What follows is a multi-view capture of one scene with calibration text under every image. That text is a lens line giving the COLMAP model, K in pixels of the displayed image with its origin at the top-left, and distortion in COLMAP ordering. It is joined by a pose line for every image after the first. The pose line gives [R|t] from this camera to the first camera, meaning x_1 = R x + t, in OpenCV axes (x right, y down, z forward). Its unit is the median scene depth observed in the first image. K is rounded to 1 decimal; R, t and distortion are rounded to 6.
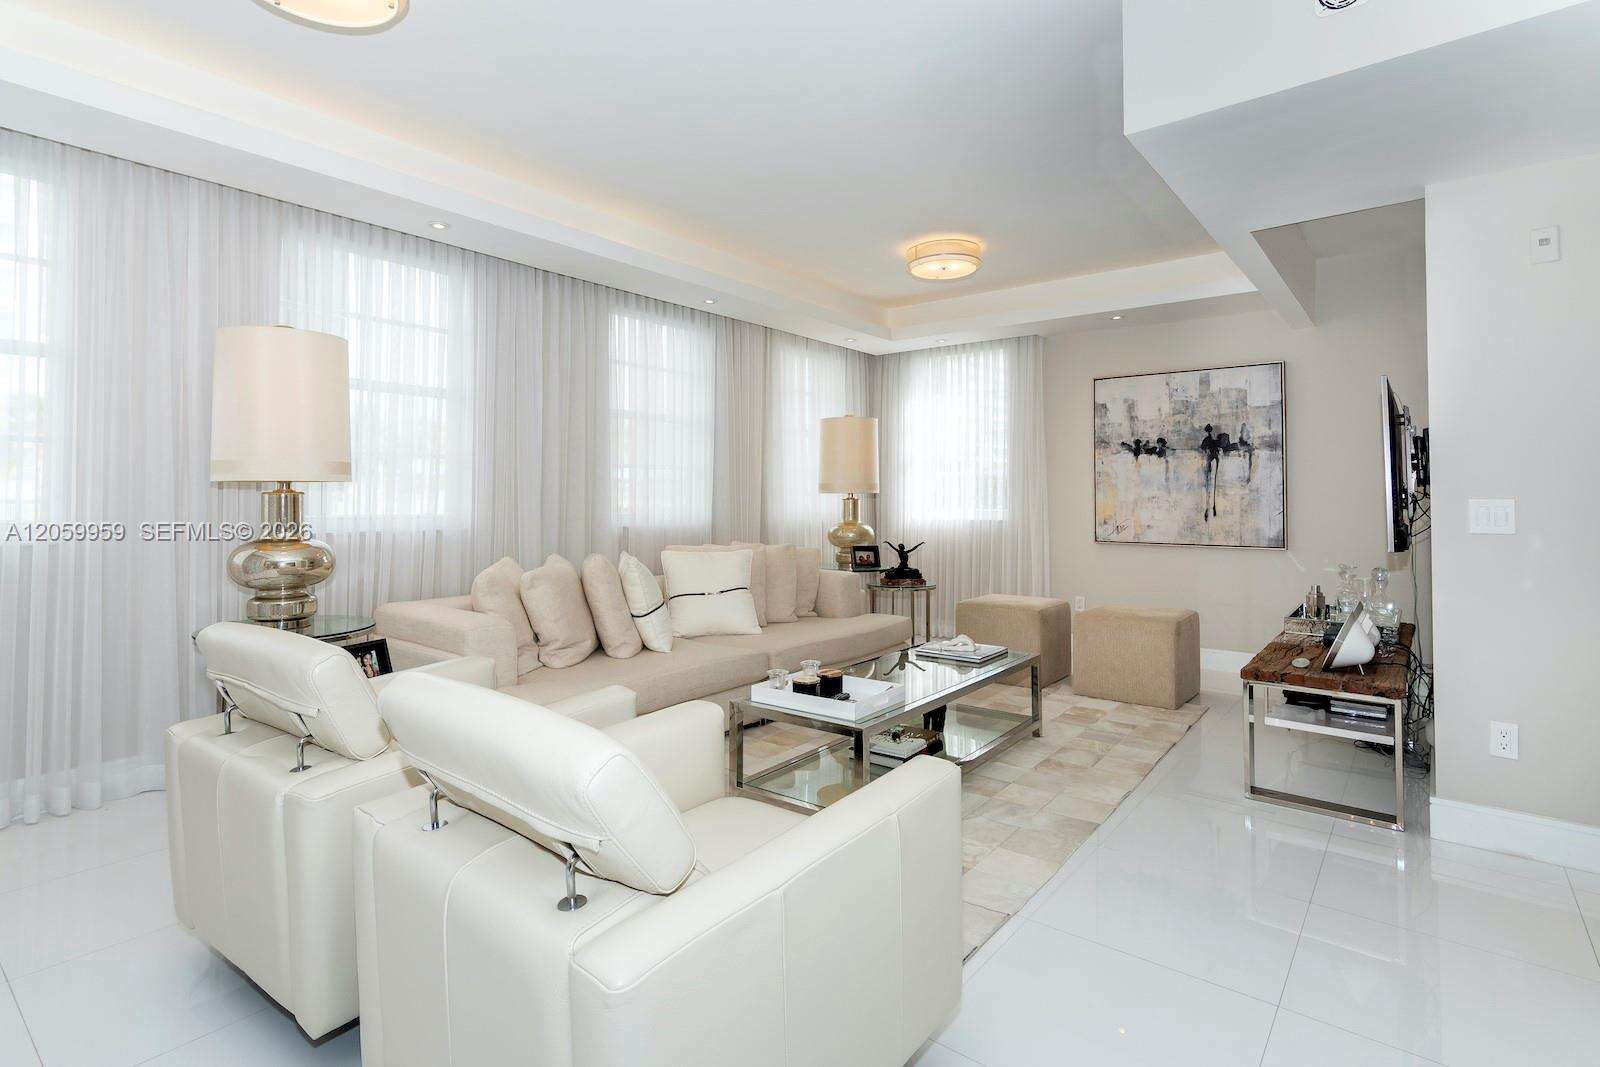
lens RADIAL K [[780.5, 0, 822.7], [0, 780.5, 481.2], [0, 0, 1]] dist [0.000707, 0.001166]
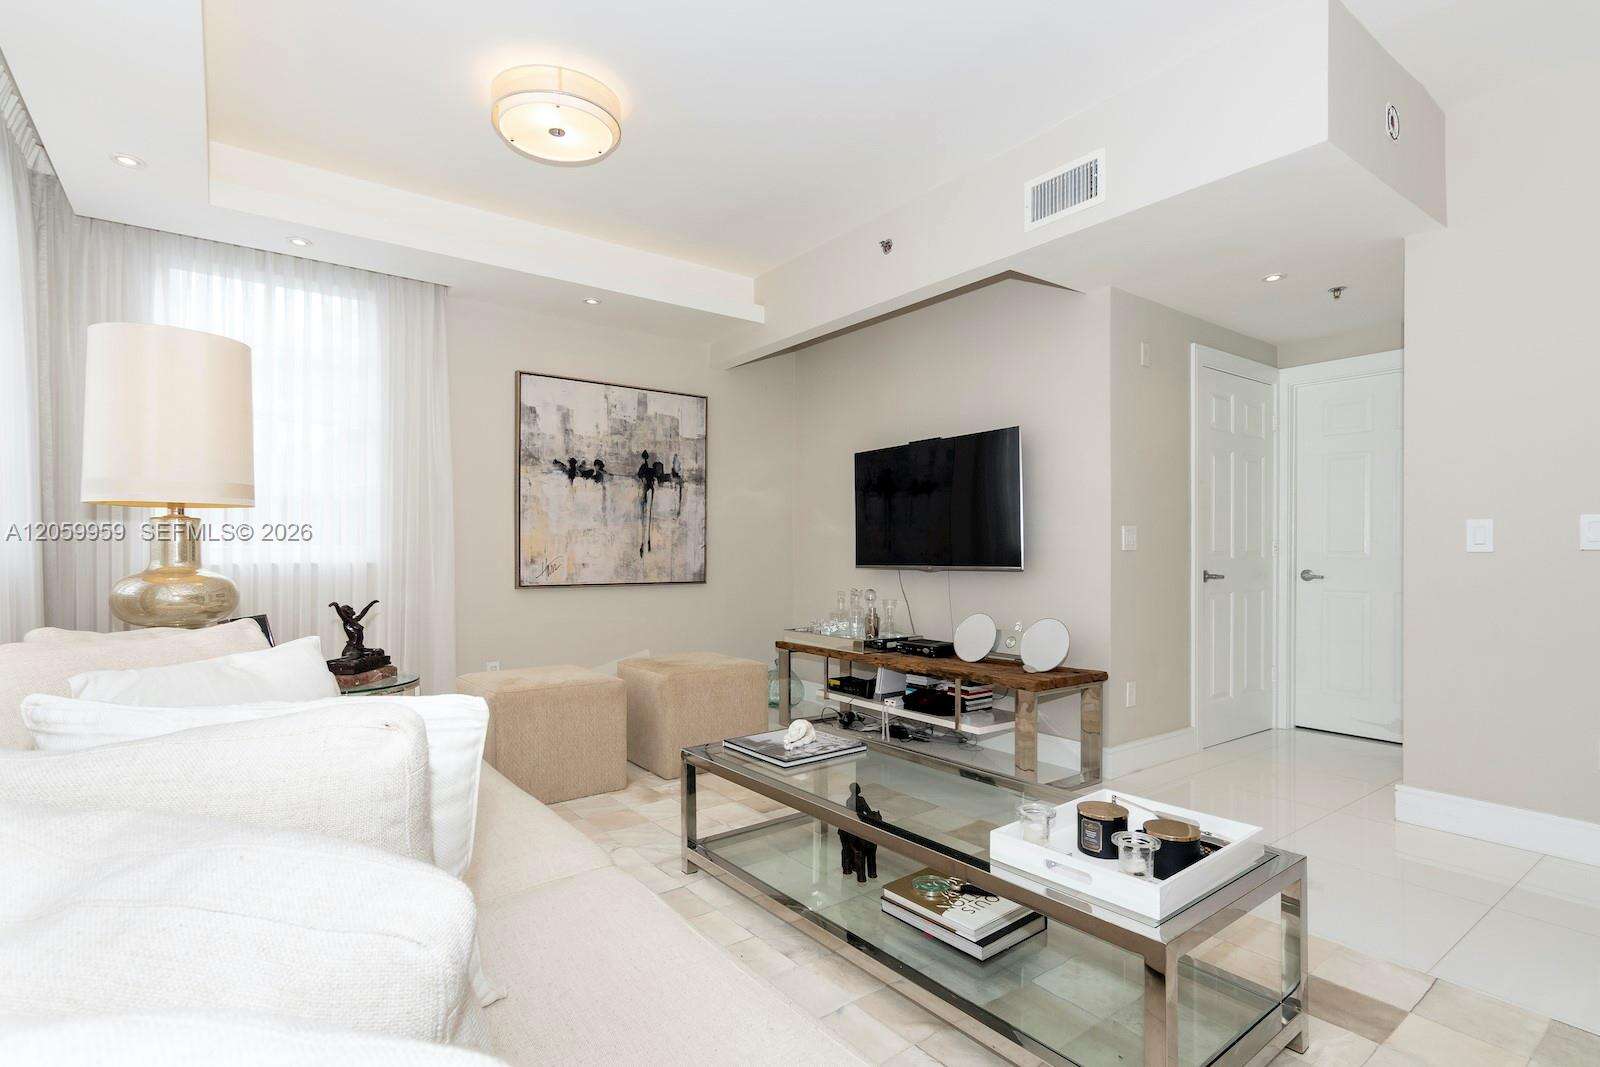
lens RADIAL K [[780.5, 0, 796.2], [0, 780.5, 550.9], [0, 0, 1]] dist [0.000707, 0.001166]
pose [[0.264010, -0.000973, 0.964519, -0.327581], [-0.018938, 0.999801, 0.006193, 0.034273], [-0.964334, -0.019901, 0.263940, 0.571838]]
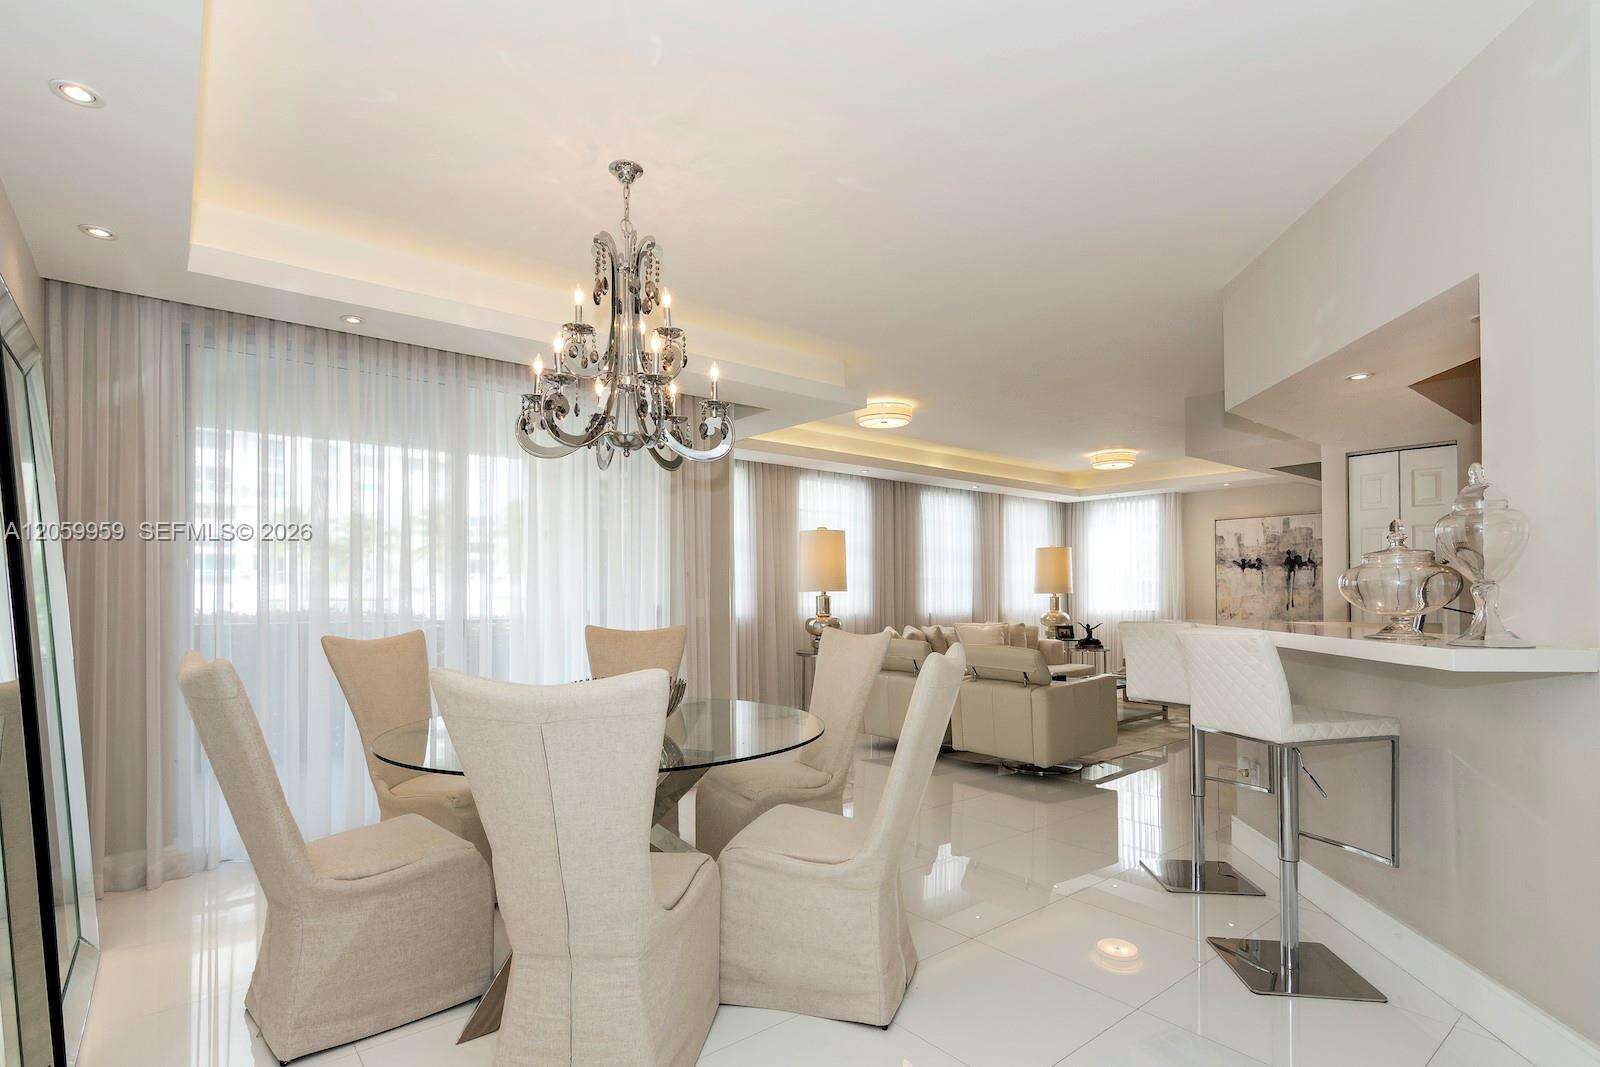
lens RADIAL K [[780.5, 0, 822.7], [0, 780.5, 585.0], [0, 0, 1]] dist [0.000707, 0.001166]
pose [[0.977446, -0.006922, -0.211070, -0.100187], [0.009230, 0.999908, 0.009948, -0.024333], [0.210982, -0.011671, 0.977420, -0.748382]]
